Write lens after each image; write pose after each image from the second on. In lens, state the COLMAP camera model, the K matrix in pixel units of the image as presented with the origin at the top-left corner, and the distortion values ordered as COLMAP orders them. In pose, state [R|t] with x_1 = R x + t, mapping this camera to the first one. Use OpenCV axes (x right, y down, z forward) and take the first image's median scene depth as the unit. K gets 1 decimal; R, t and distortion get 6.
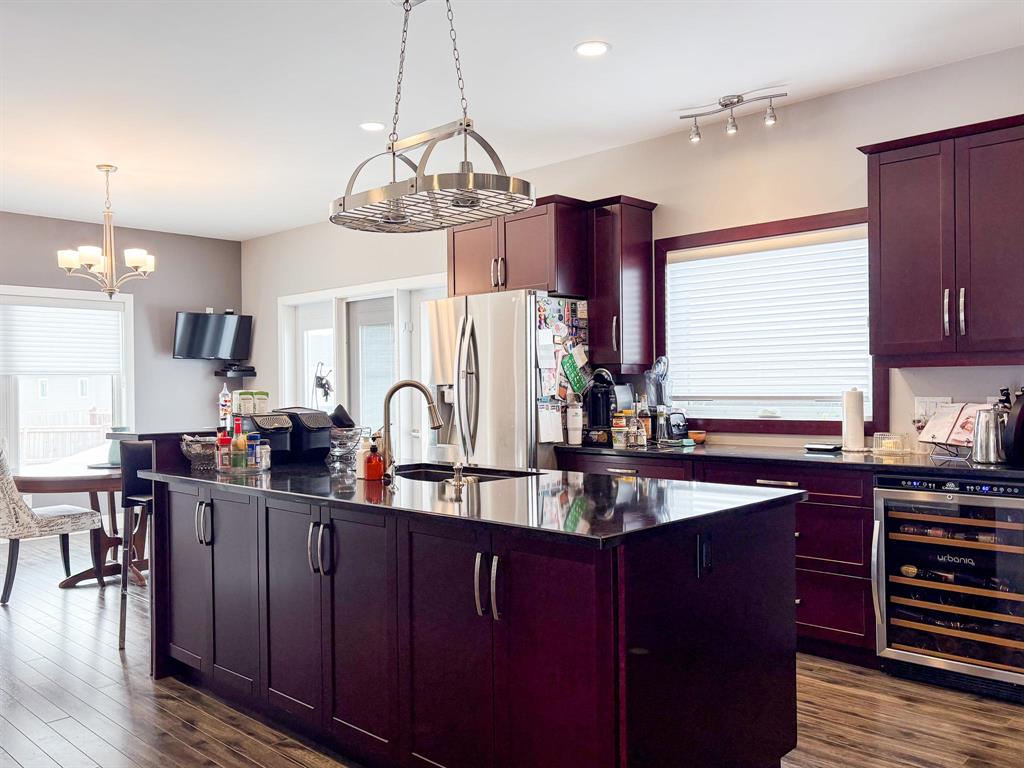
lens RADIAL K [[838.0, 0, 512.0], [0, 838.0, 384.0], [0, 0, 1]] dist [-0.004405, -0.001304]
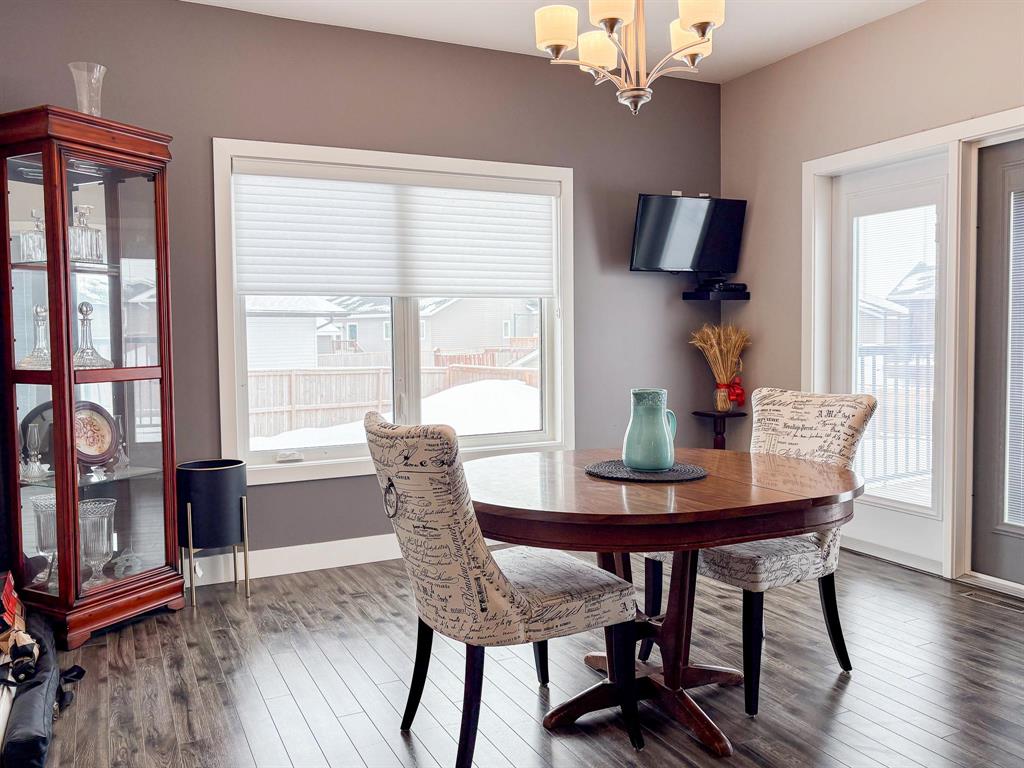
lens RADIAL K [[838.0, 0, 512.0], [0, 838.0, 384.0], [0, 0, 1]] dist [-0.004405, -0.001304]
pose [[0.936014, 0.022276, -0.351257, -0.261688], [0.001569, 0.997721, 0.067456, 0.011575], [0.351959, -0.063691, 0.933846, 0.371381]]
